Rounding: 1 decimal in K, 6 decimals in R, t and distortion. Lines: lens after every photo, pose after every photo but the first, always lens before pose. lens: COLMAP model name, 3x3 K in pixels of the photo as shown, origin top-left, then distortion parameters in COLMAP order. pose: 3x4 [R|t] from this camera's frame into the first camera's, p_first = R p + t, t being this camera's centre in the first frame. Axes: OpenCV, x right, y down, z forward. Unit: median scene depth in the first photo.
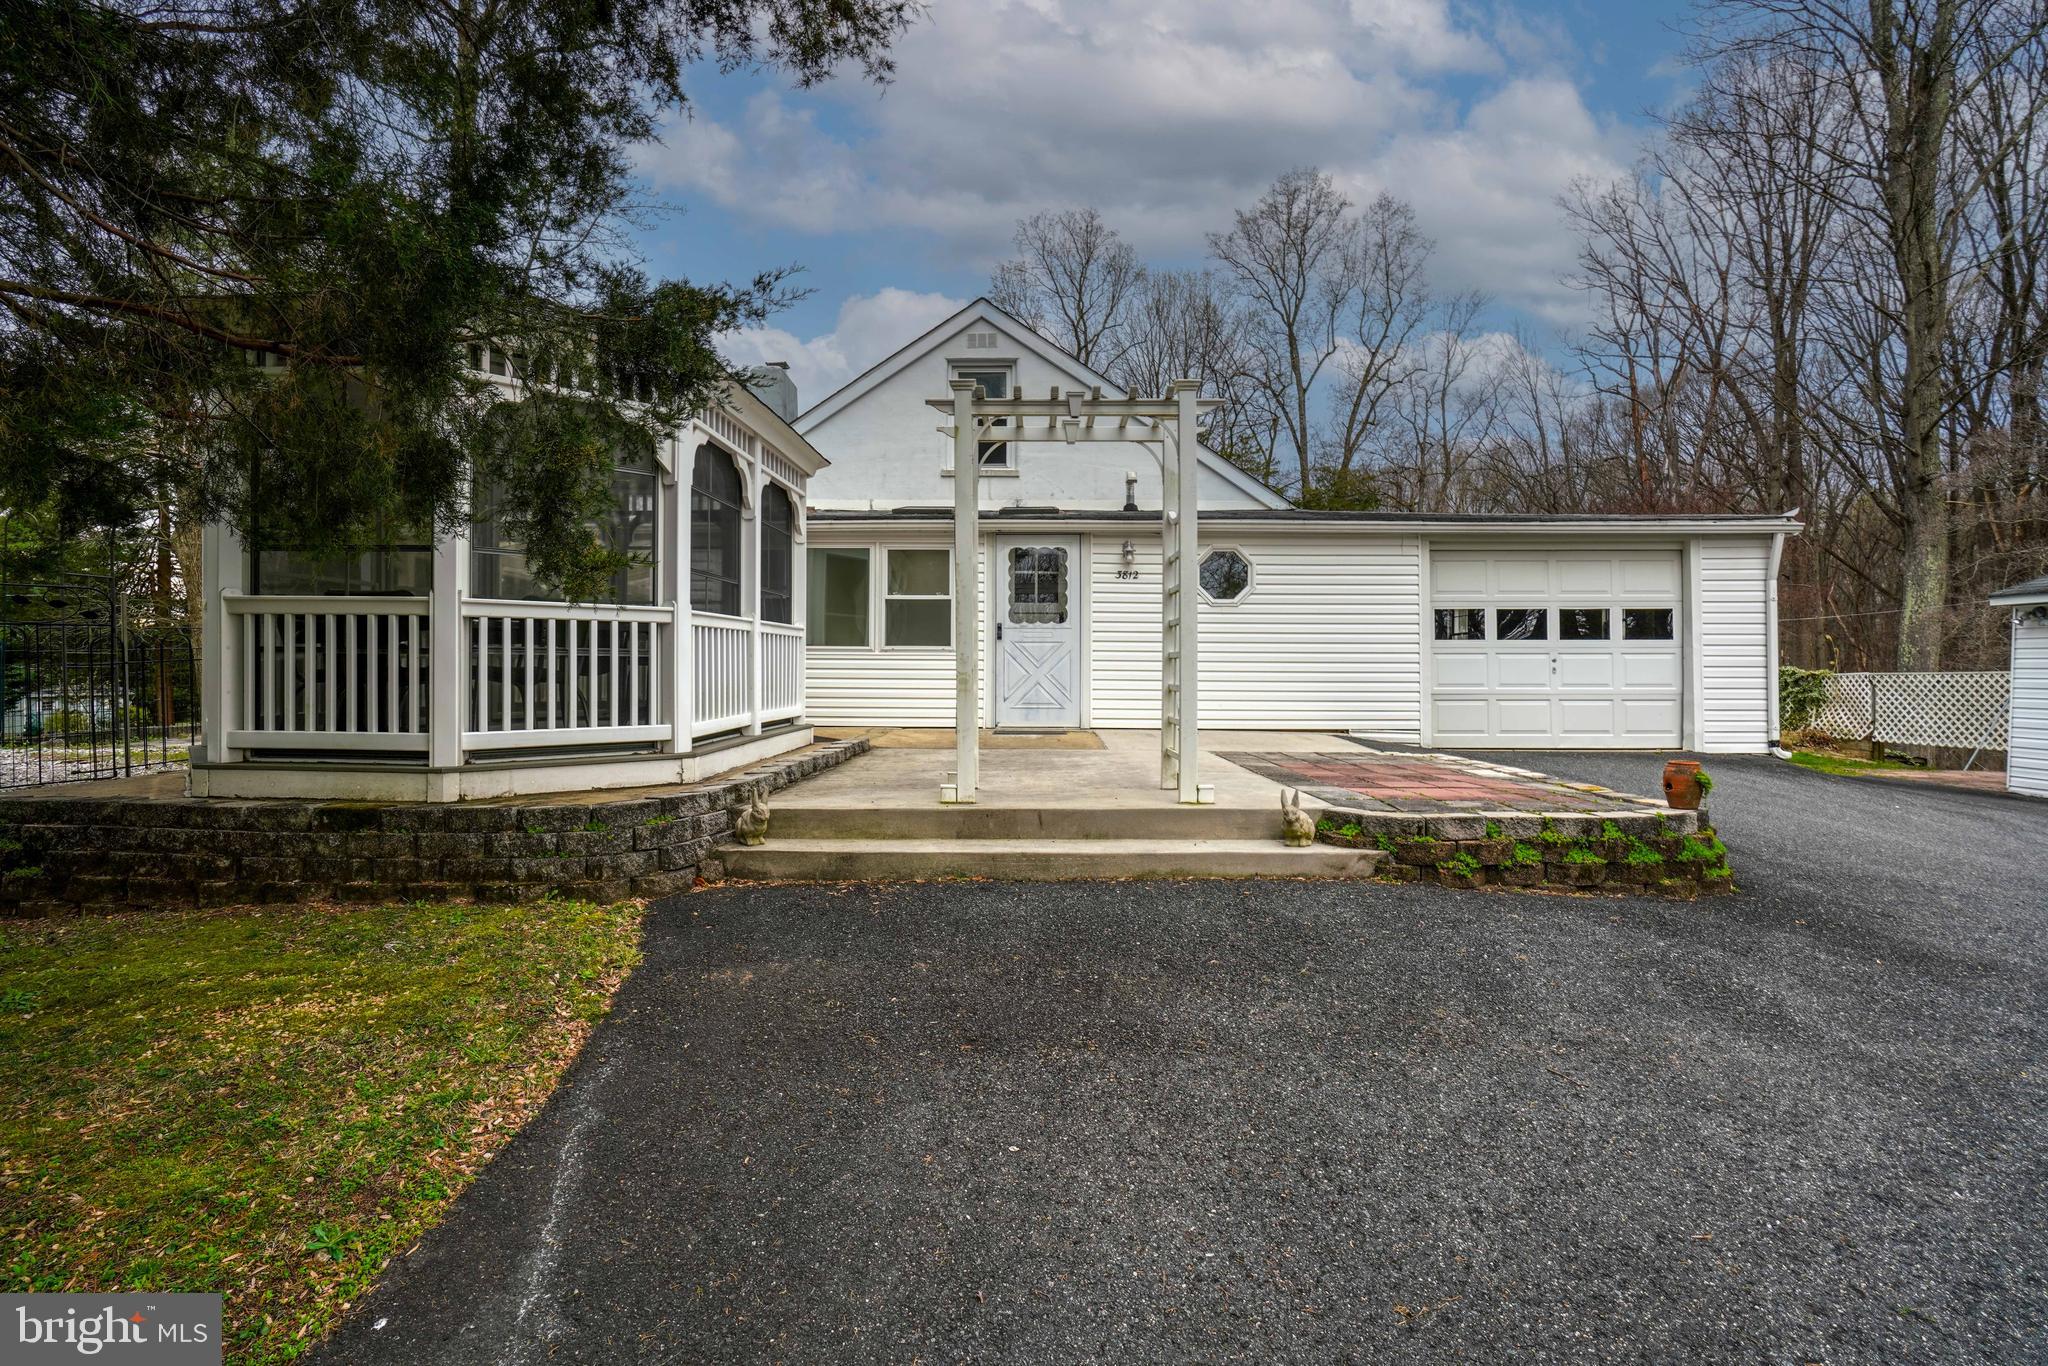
lens RADIAL K [[954.0, 0, 1023.8], [0, 954.0, 673.8], [0, 0, 1]] dist [0.001301, 0.000196]
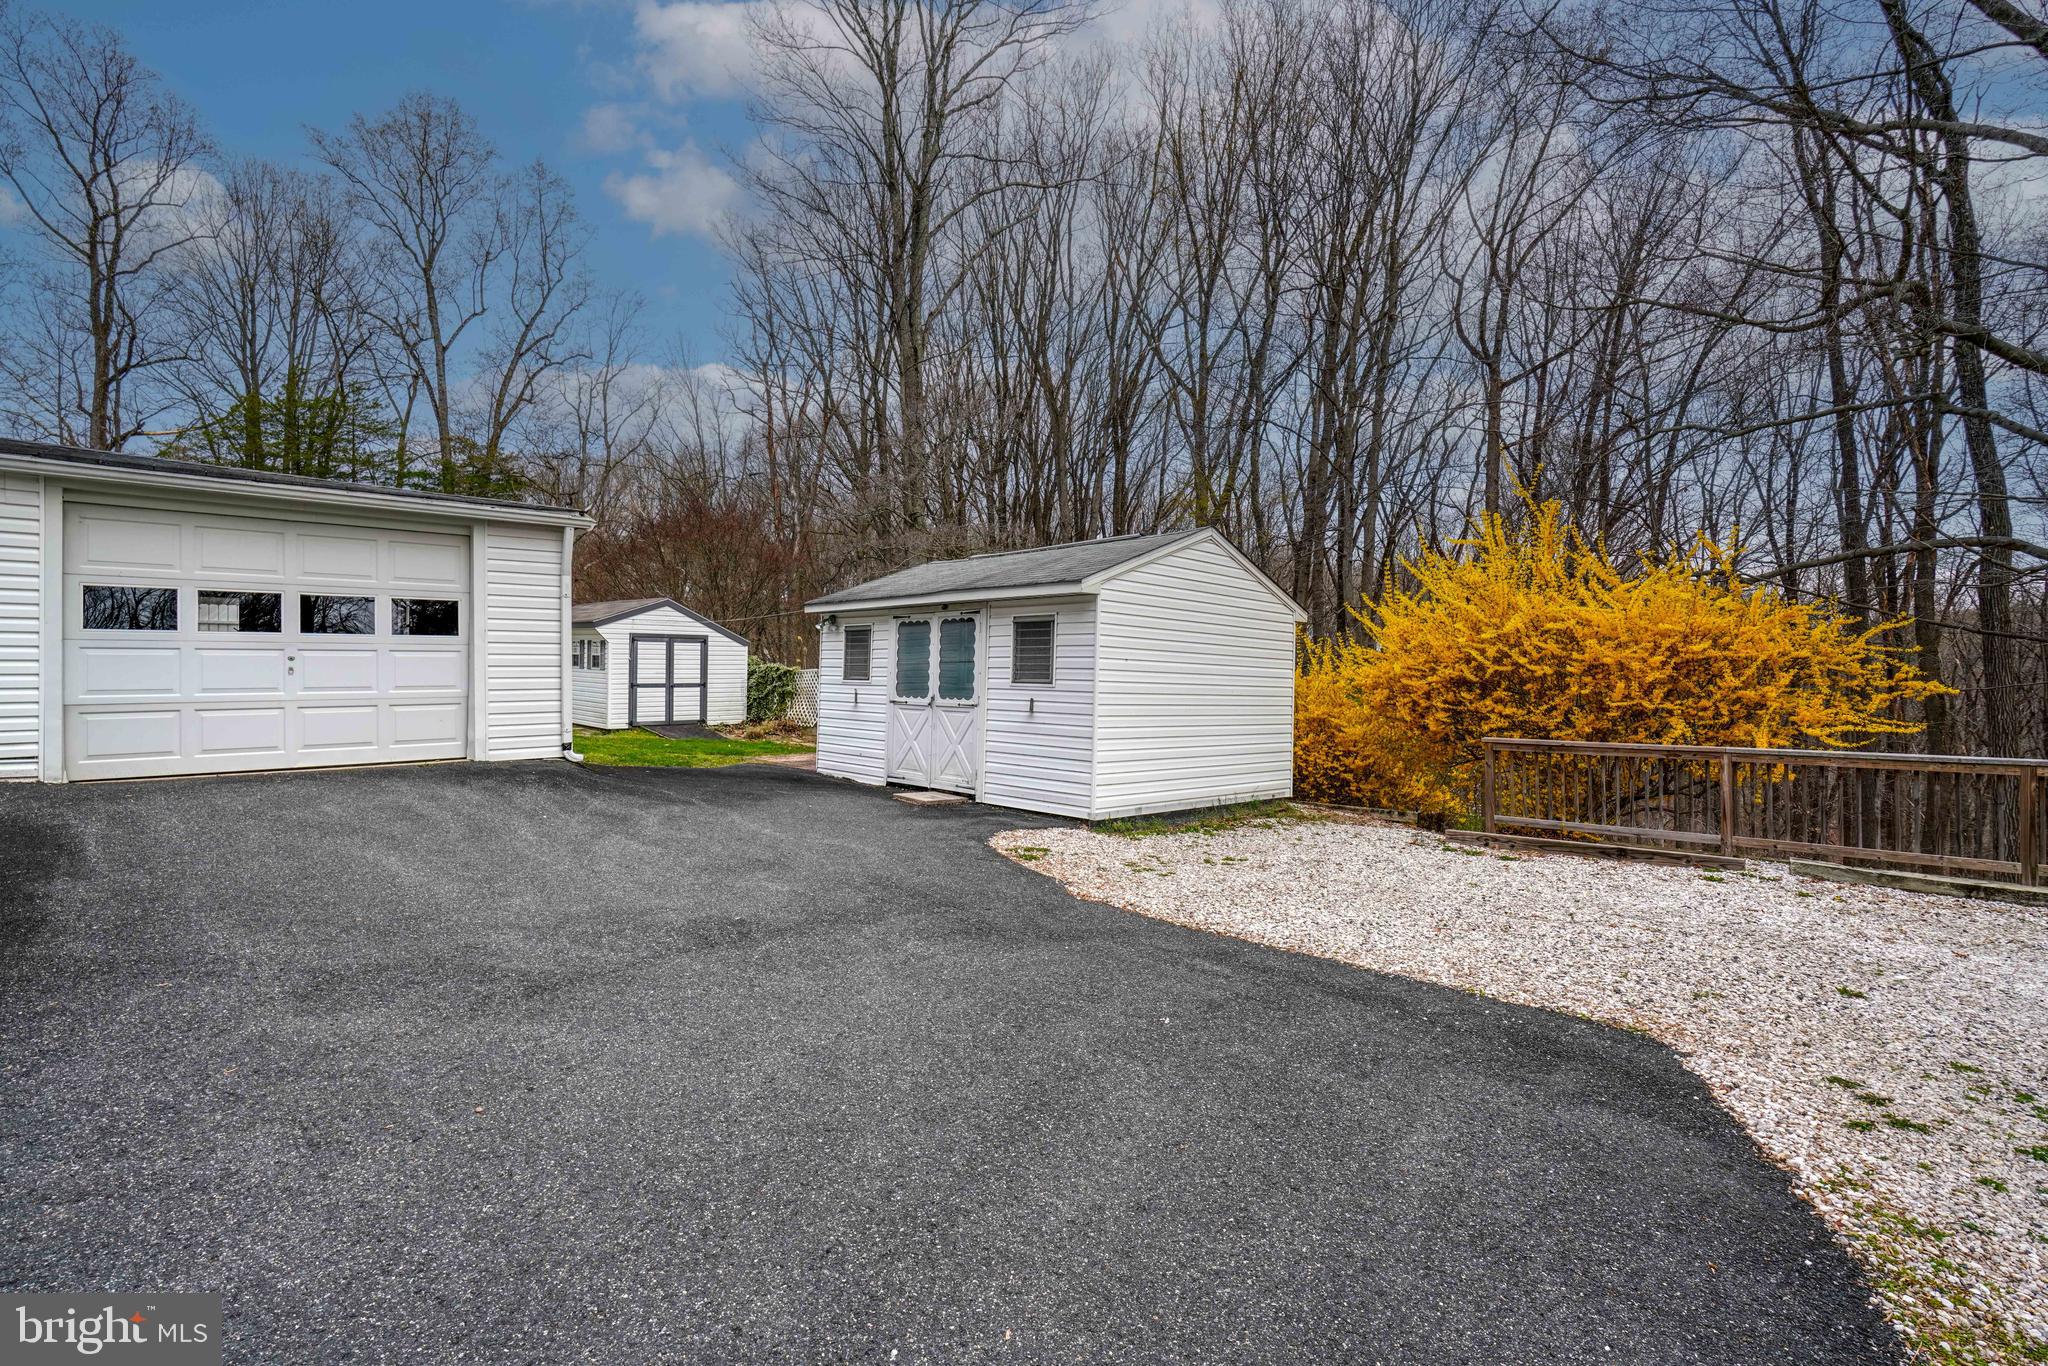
lens RADIAL K [[954.0, 0, 1024.6], [0, 954.0, 675.2], [0, 0, 1]] dist [0.001301, 0.000196]
pose [[0.704760, -0.009236, 0.709385, 0.419620], [0.005209, 0.999956, 0.007843, -0.003088], [-0.709426, -0.001832, 0.704777, 0.001071]]
